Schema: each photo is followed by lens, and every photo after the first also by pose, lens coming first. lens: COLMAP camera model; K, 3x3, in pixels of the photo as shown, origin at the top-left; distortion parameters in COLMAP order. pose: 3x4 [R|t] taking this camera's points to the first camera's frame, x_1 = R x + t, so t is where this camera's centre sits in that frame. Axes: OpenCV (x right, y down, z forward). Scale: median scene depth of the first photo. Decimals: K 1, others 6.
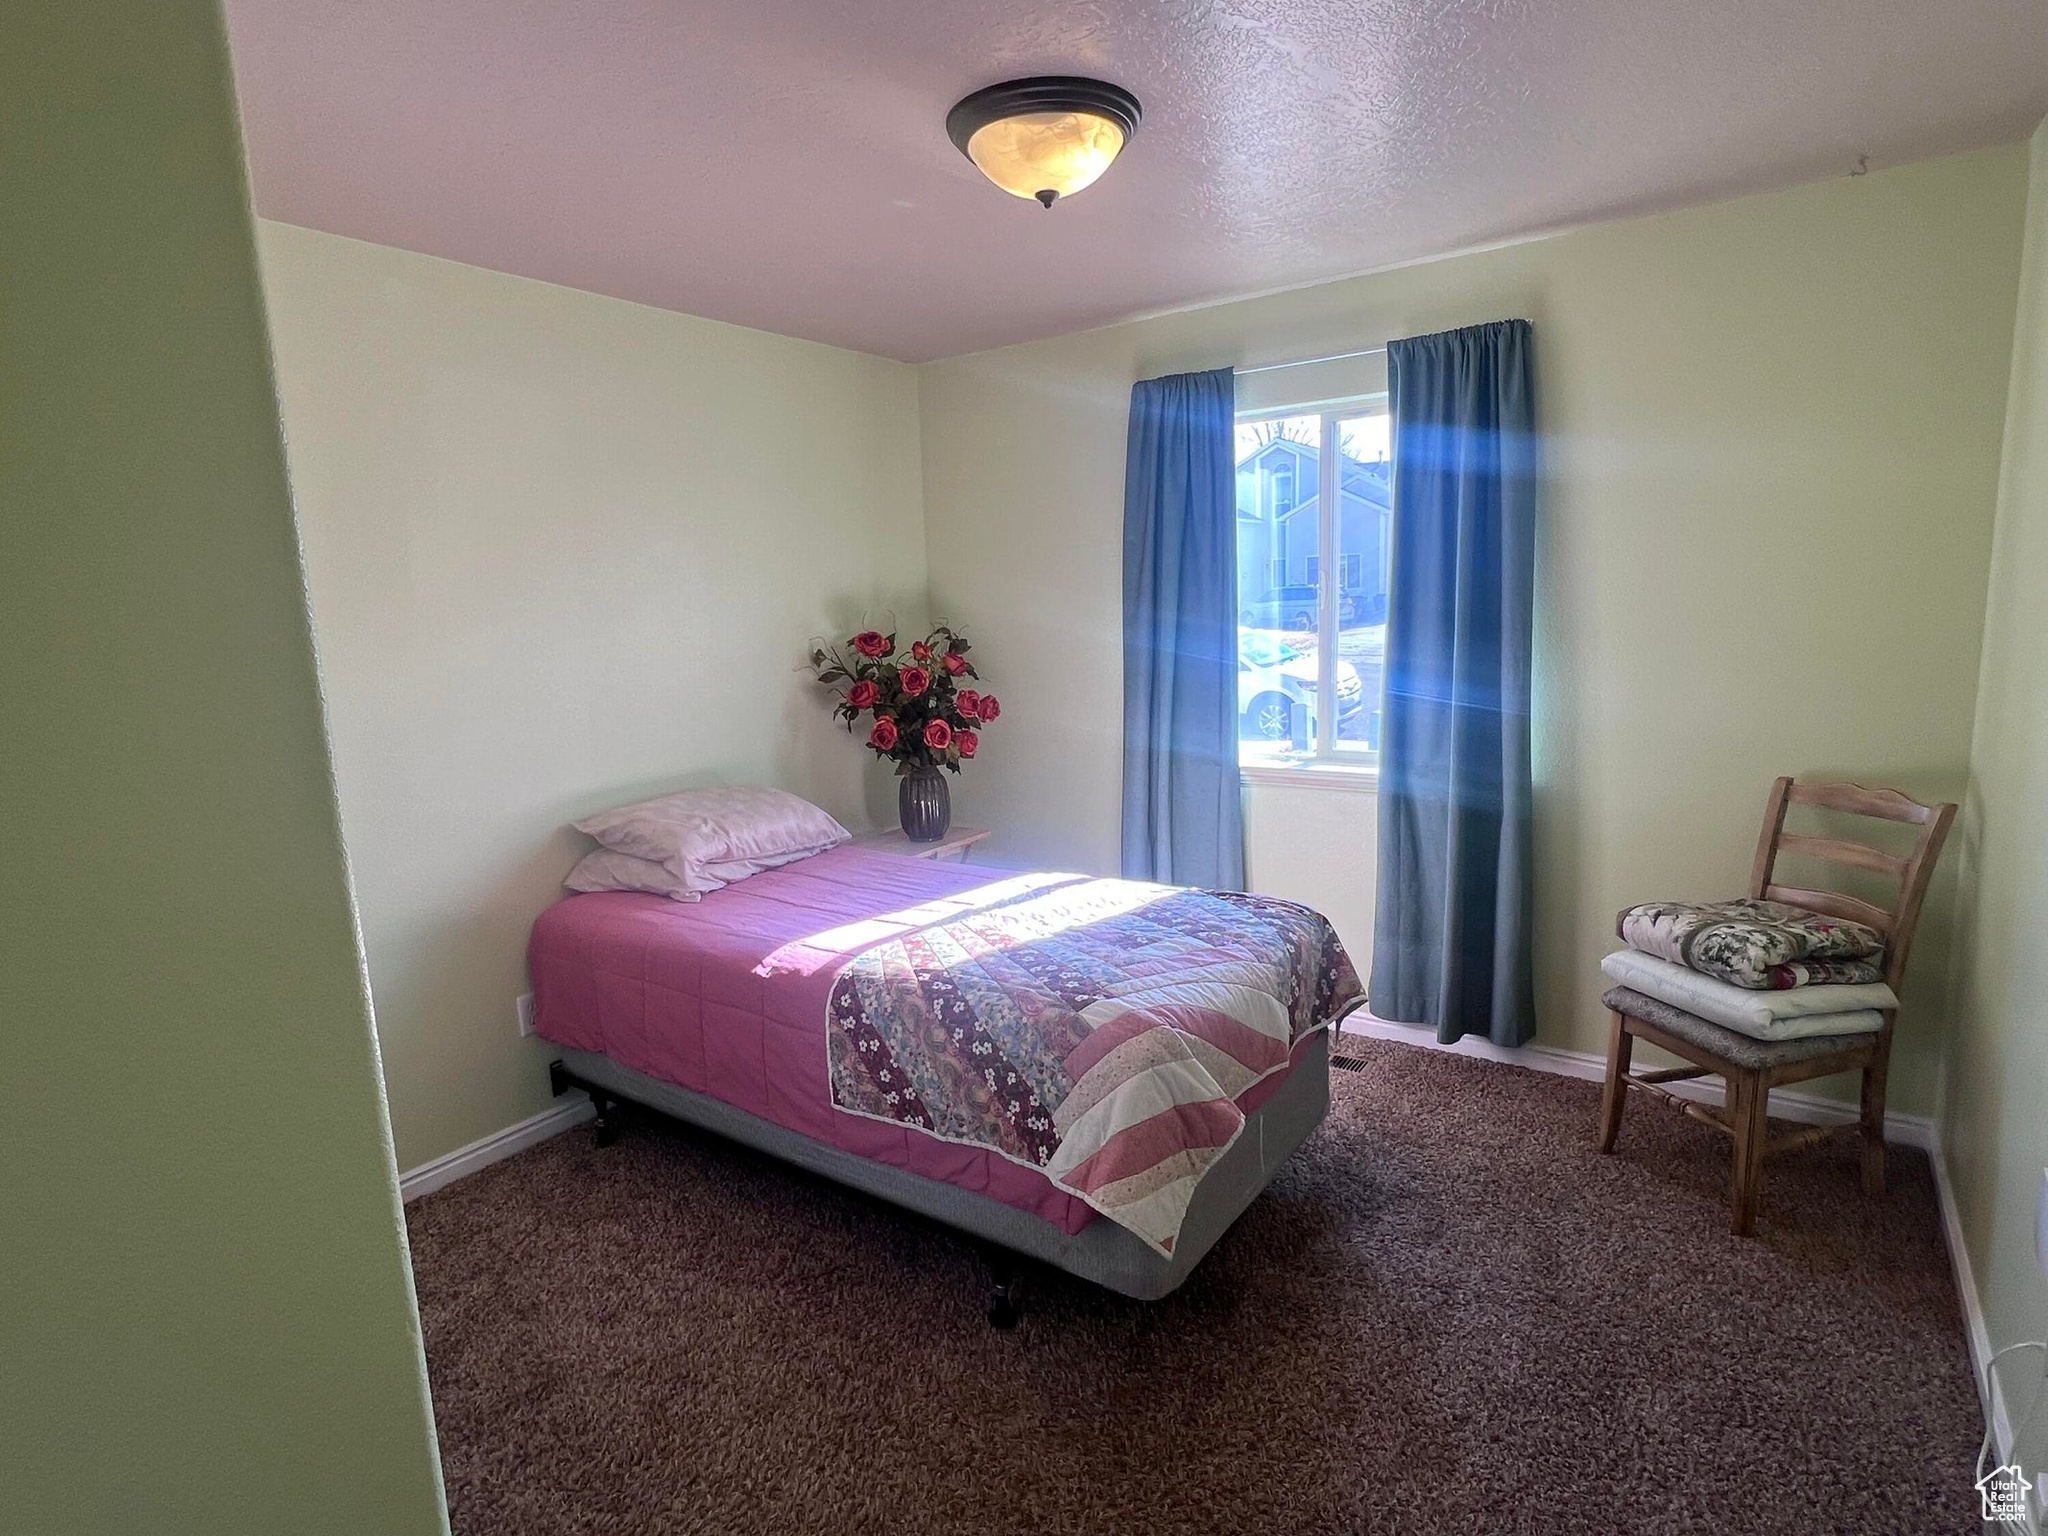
lens RADIAL K [[1090.7, 0, 1026.5], [0, 1090.7, 767.0], [0, 0, 1]] dist [0.006631, 0.001300]
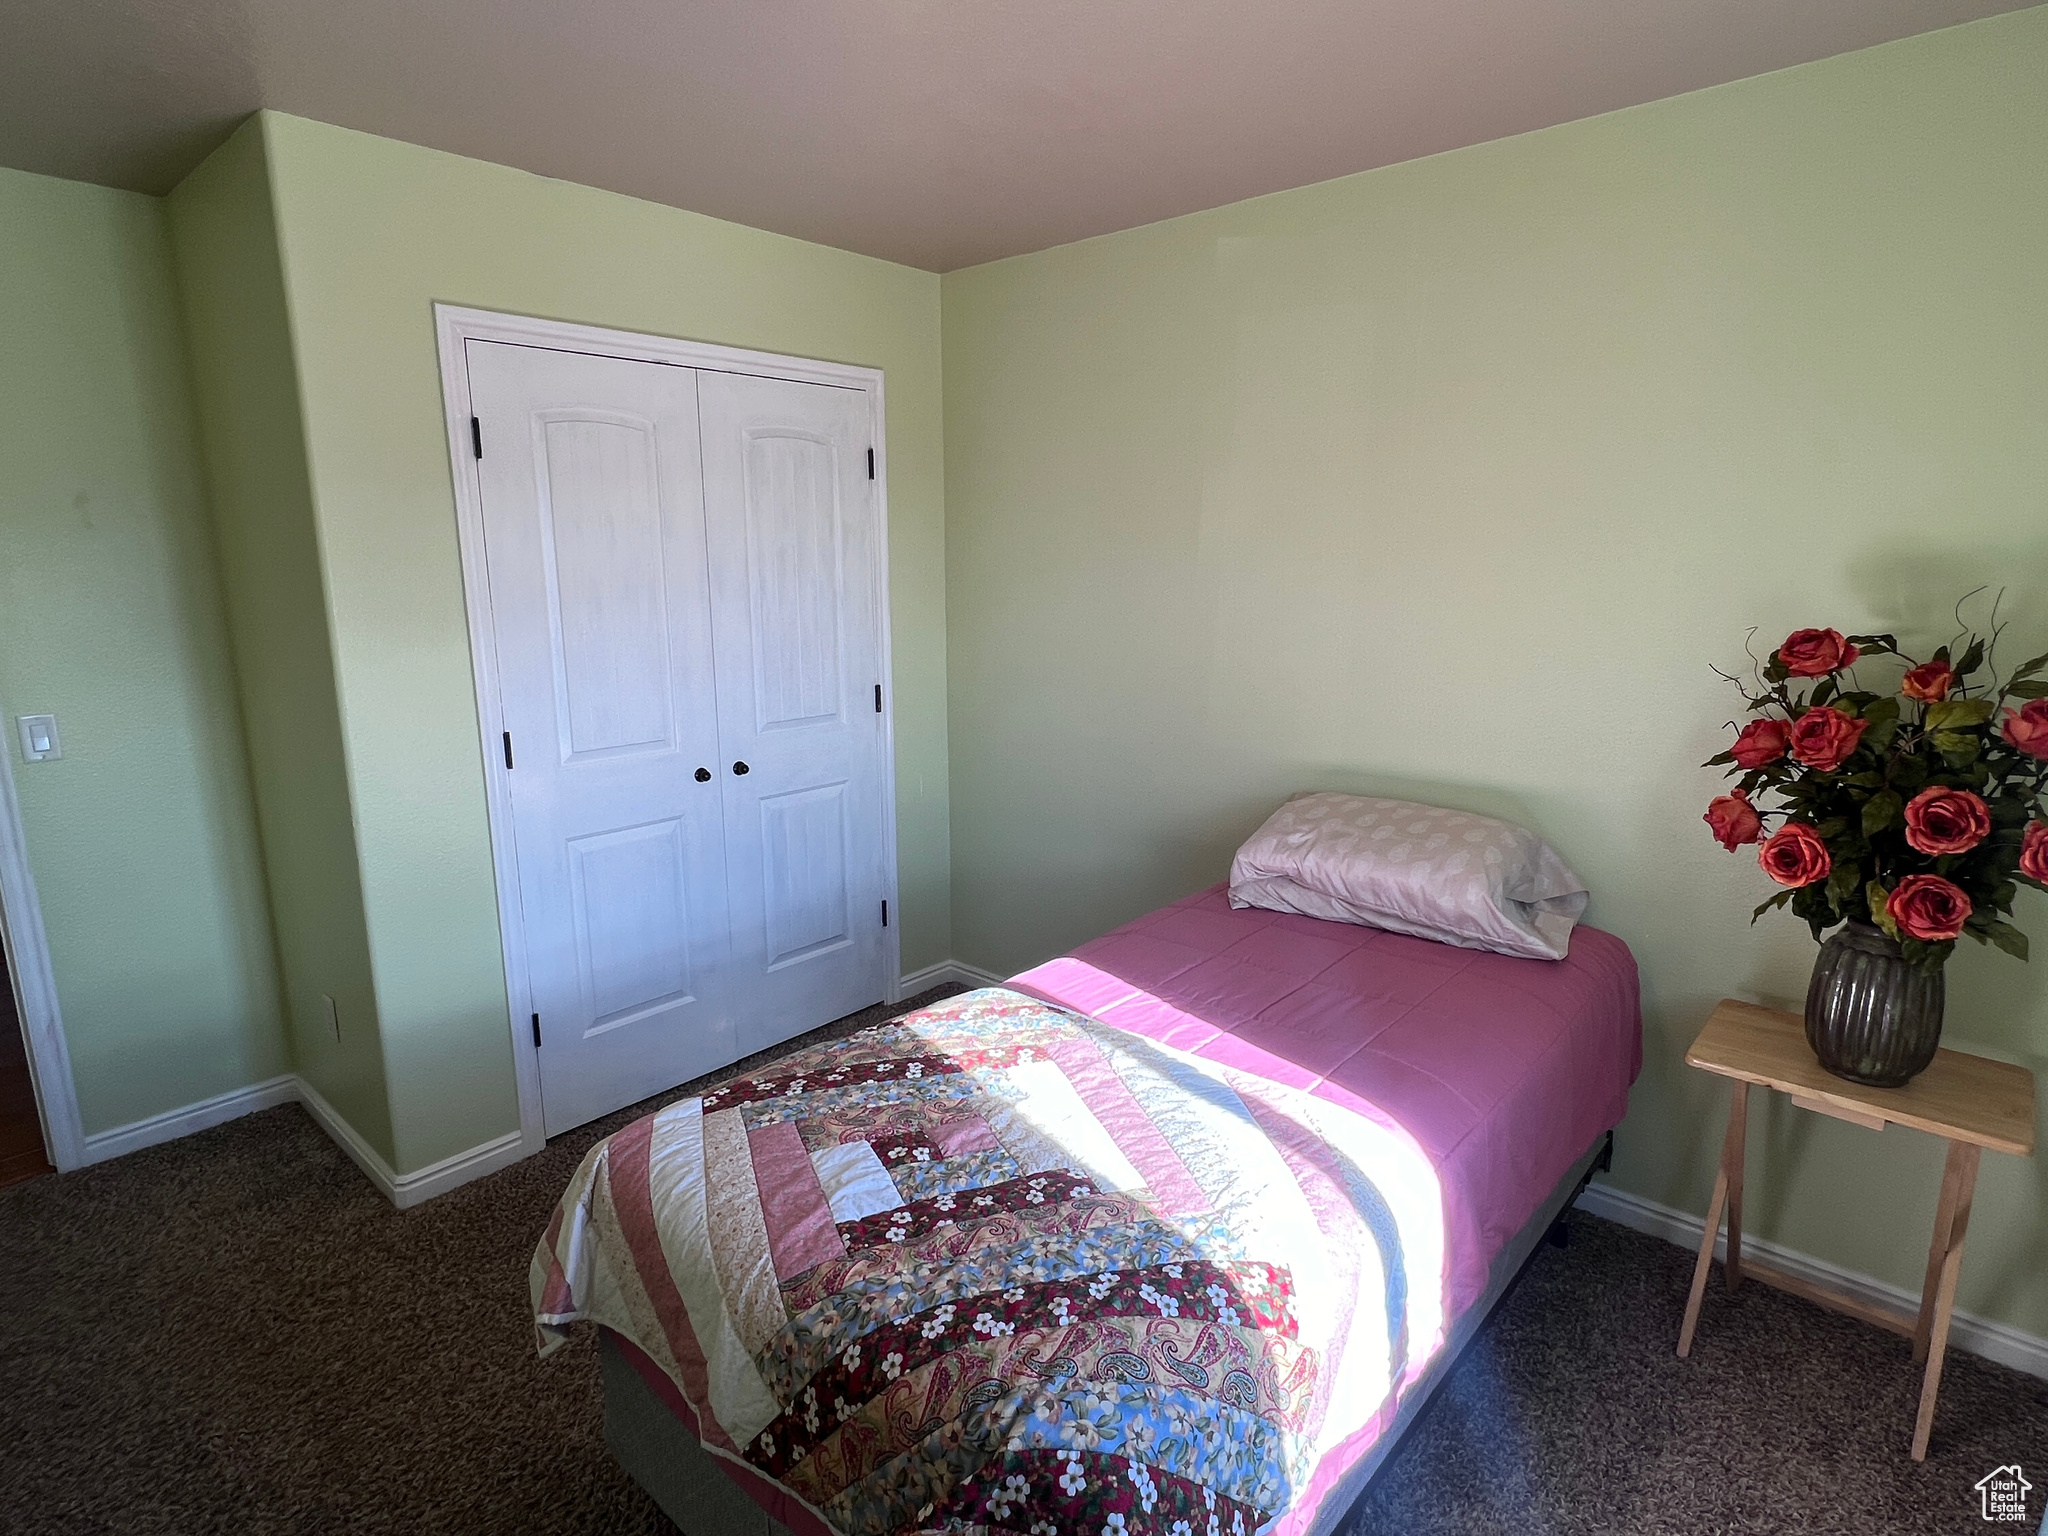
lens RADIAL K [[1090.7, 0, 1025.7], [0, 1090.7, 765.3], [0, 0, 1]] dist [0.006631, 0.001300]
pose [[-0.129509, 0.233773, -0.963627, 0.515721], [-0.137503, 0.958188, 0.250934, -0.176175], [0.981998, 0.165000, -0.091950, 0.869246]]
